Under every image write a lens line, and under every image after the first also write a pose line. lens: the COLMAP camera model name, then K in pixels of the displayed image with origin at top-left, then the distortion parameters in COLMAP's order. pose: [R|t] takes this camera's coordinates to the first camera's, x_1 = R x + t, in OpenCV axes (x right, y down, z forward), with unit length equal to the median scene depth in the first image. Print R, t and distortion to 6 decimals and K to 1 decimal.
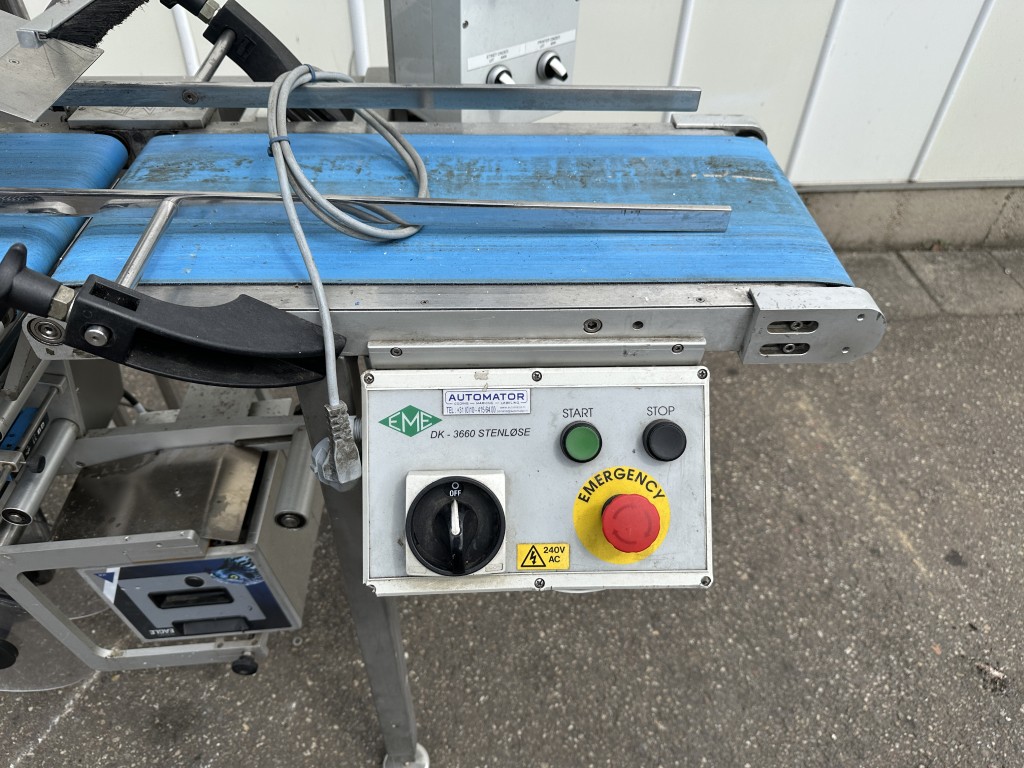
lens RADIAL K [[746.3, 0, 510.0], [0, 746.3, 372.0], [0, 0, 1]] dist [0.000455, -0.035113]
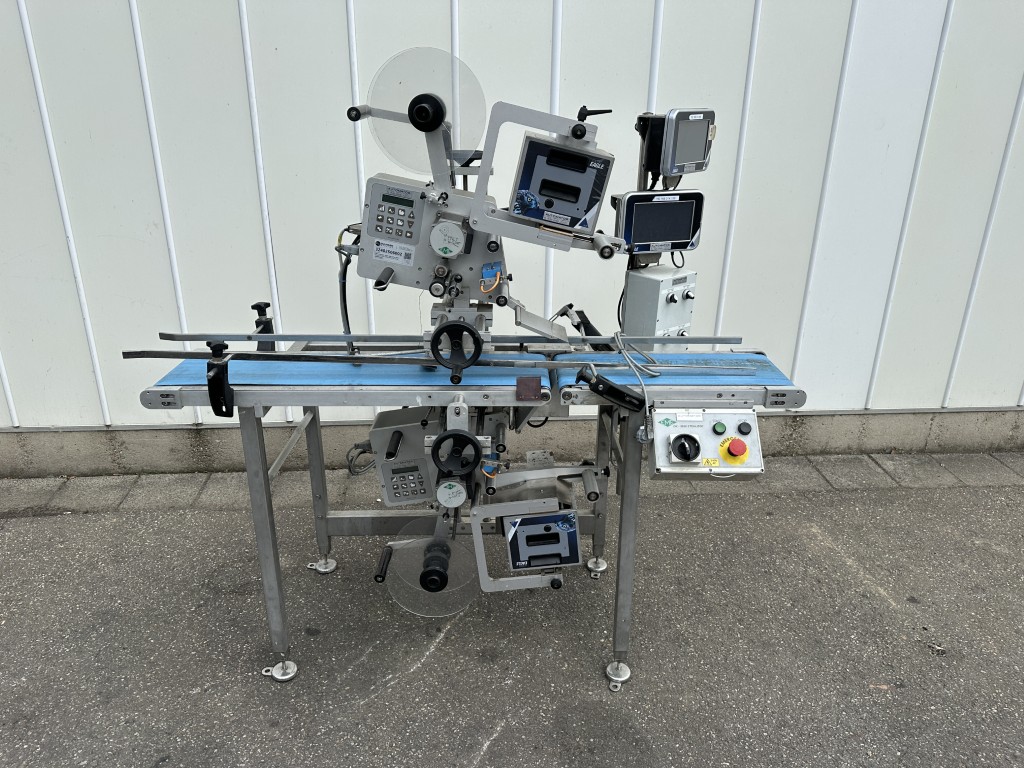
lens RADIAL K [[732.4, 0, 510.1], [0, 732.4, 377.7], [0, 0, 1]] dist [0.099647, -0.142863]
pose [[0.999352, -0.001294, -0.035964, -0.324071], [-0.012062, 0.929507, -0.368608, 0.497925], [0.033906, 0.368803, 0.928889, -0.986035]]
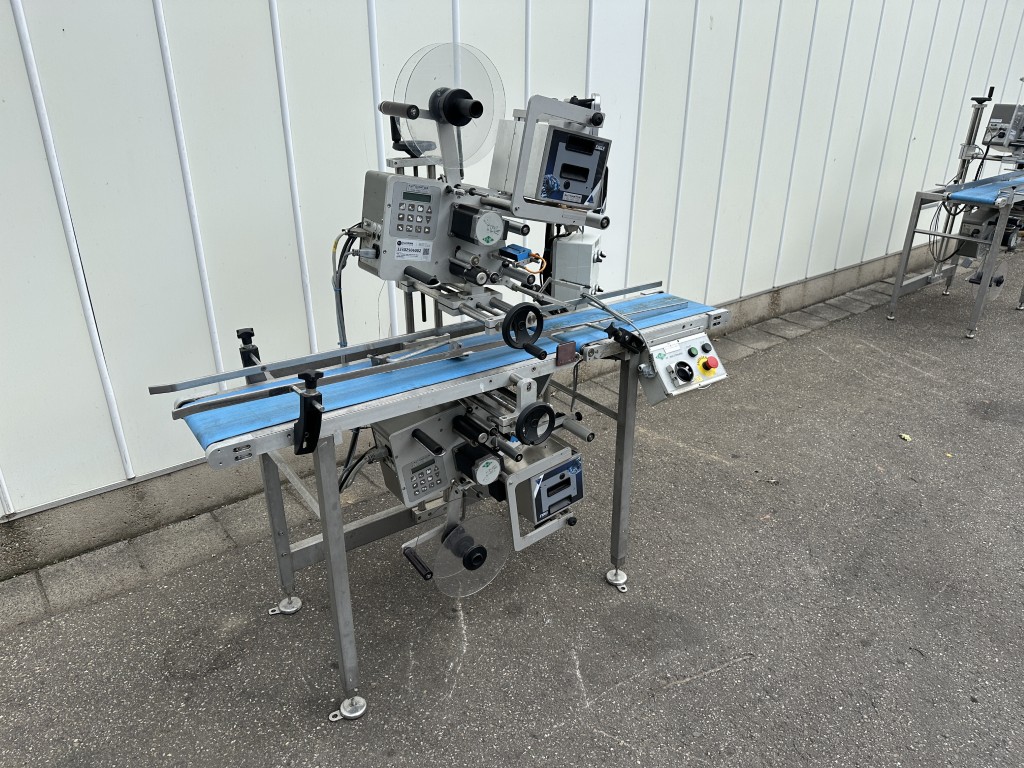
lens RADIAL K [[722.7, 0, 512.0], [0, 722.7, 384.0], [0, 0, 1]] dist [0.109637, -0.139254]
pose [[0.843294, -0.233641, 0.484012, -1.254454], [0.378925, 0.897118, -0.227146, 0.359191], [-0.381145, 0.374955, 0.845066, -0.910437]]
